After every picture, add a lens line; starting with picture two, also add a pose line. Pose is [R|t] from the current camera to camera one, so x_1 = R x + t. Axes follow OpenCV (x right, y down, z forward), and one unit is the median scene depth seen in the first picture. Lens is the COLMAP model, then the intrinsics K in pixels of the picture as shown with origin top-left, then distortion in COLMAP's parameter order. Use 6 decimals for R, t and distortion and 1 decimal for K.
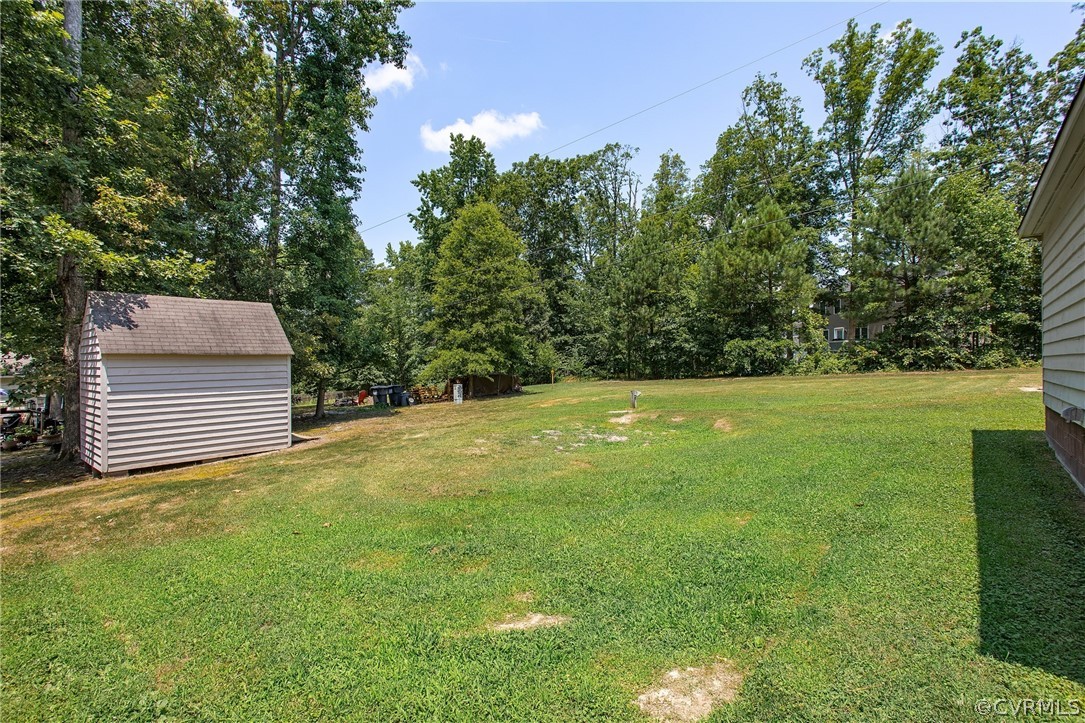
lens RADIAL K [[515.6, 0, 539.5], [0, 515.6, 361.0], [0, 0, 1]] dist [-0.002423, 0.000586]
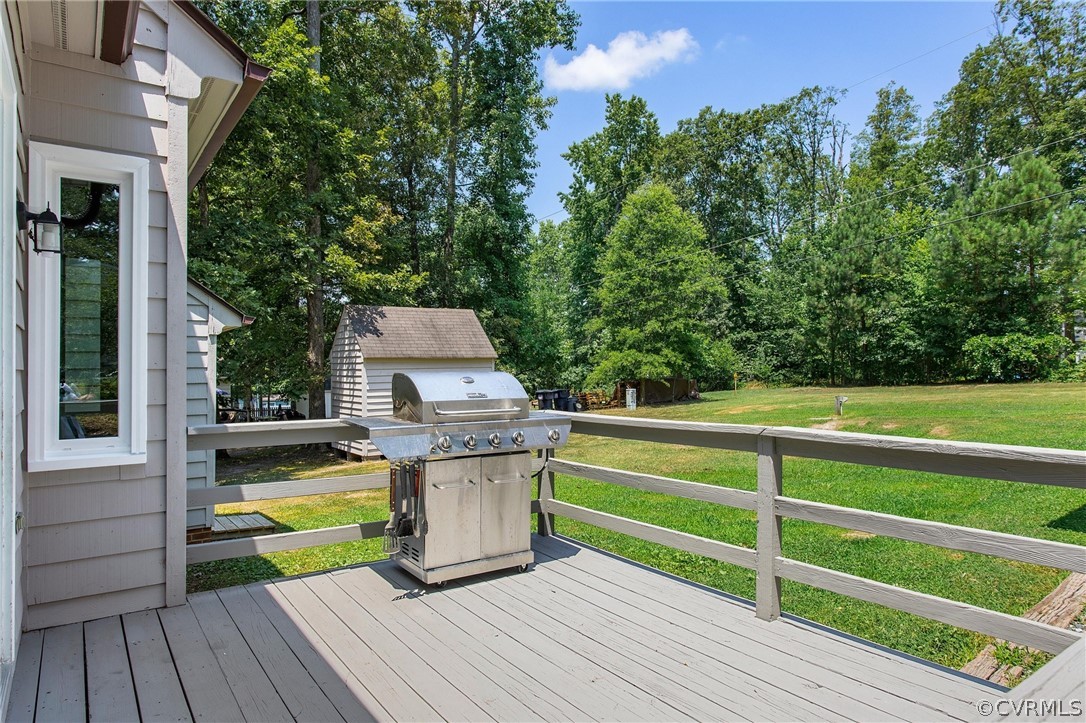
lens RADIAL K [[658.6, 0, 545.7], [0, 658.6, 359.6], [0, 0, 1]] dist [0.005466, 0.001518]
pose [[0.971732, -0.000857, -0.236087, -0.021009], [-0.000123, 0.999991, -0.004138, -0.001051], [0.236088, 0.004050, 0.971723, -0.118181]]
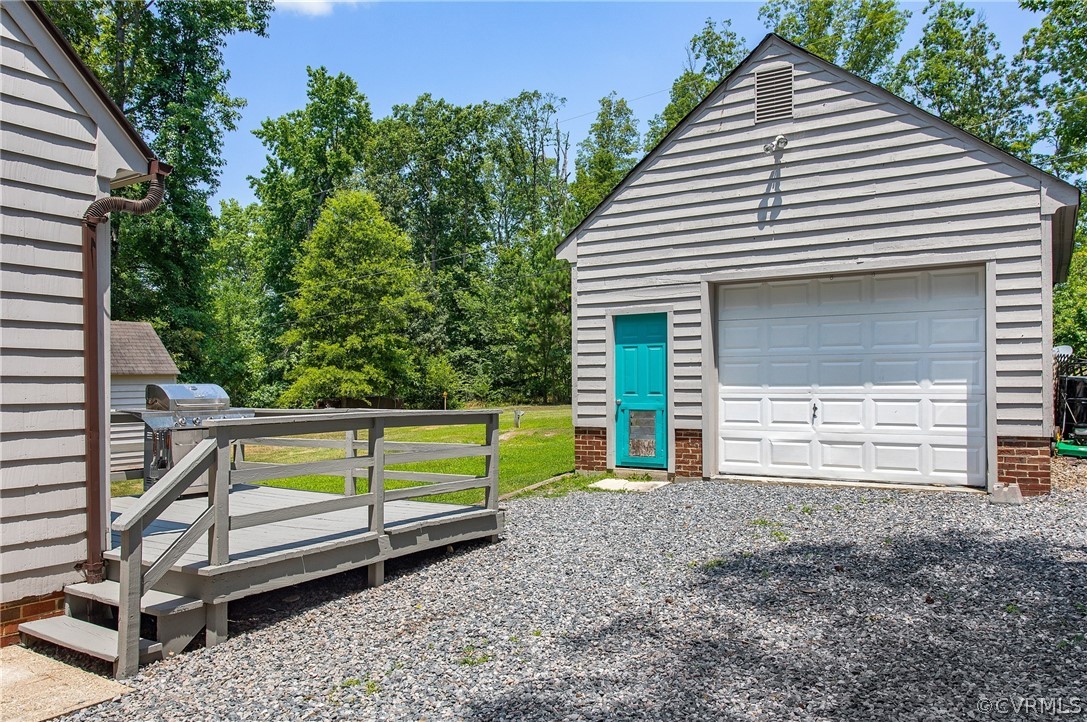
lens RADIAL K [[811.4, 0, 545.1], [0, 811.4, 378.2], [0, 0, 1]] dist [0.002870, 0.012514]
pose [[0.991254, 0.002754, 0.131937, 0.013225], [-0.002436, 0.999994, -0.002576, -0.000640], [-0.131943, 0.002232, 0.991255, -0.271507]]
